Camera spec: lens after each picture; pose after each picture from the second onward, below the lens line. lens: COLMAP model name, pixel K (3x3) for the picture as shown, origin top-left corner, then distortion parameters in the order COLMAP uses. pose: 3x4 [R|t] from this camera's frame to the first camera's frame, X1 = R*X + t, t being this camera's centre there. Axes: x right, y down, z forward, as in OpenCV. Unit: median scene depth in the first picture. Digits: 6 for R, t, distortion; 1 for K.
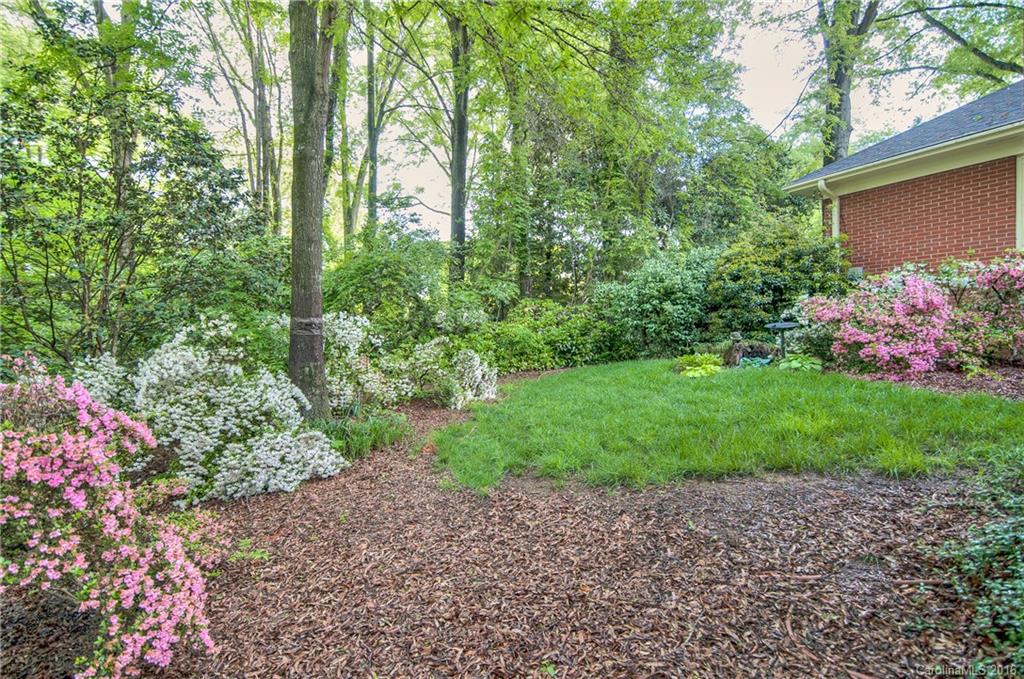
lens RADIAL K [[486.7, 0, 515.1], [0, 486.7, 346.1], [0, 0, 1]] dist [-0.013131, -0.000308]
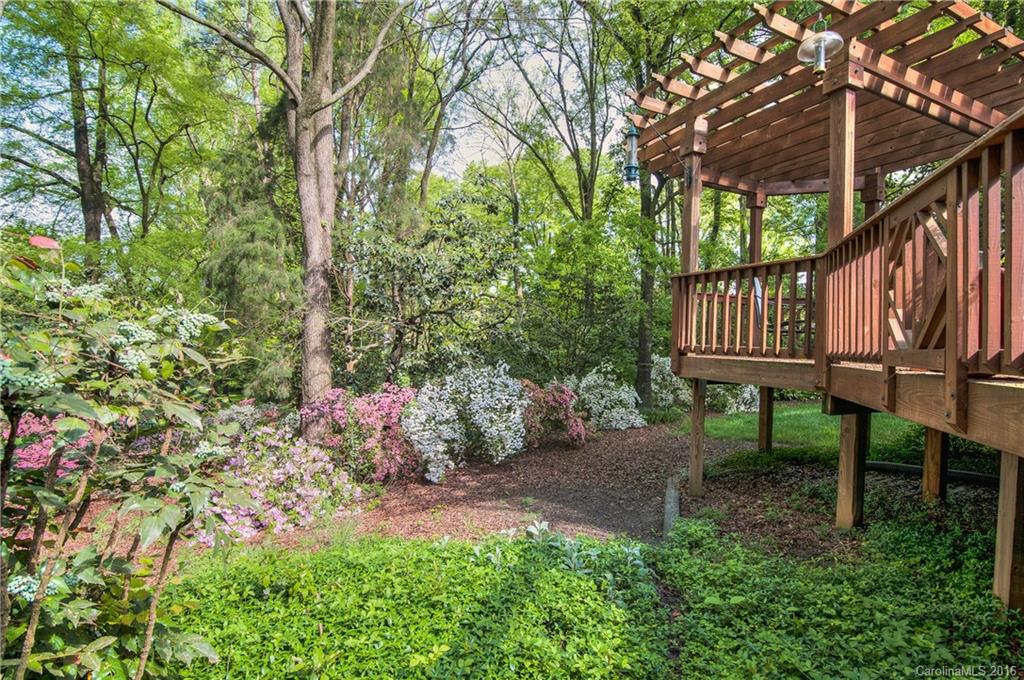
lens RADIAL K [[486.7, 0, 515.1], [0, 486.7, 346.6], [0, 0, 1]] dist [-0.013131, -0.000308]
pose [[0.664887, 0.011812, -0.746851, 1.021749], [-0.036142, 0.999213, -0.016372, -0.087838], [0.746069, 0.037878, 0.664790, -1.123569]]
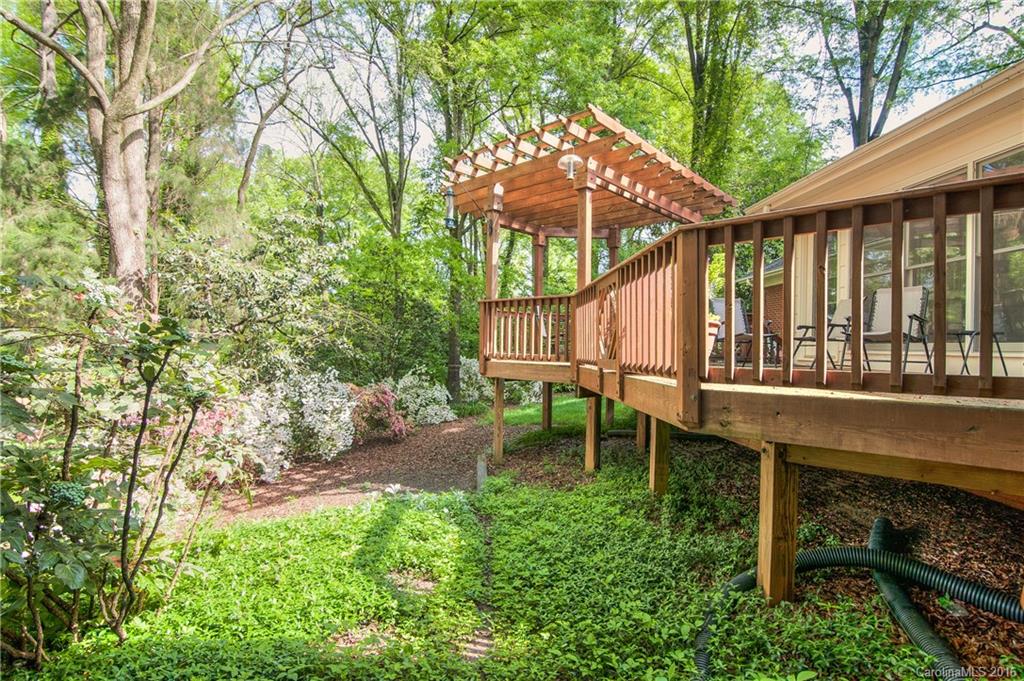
lens RADIAL K [[486.7, 0, 515.1], [0, 486.7, 347.1], [0, 0, 1]] dist [-0.013131, -0.000308]
pose [[0.901366, 0.002477, -0.433052, 1.163692], [-0.015277, 0.999543, -0.026081, -0.103246], [0.432789, 0.030124, 0.900992, -1.397768]]
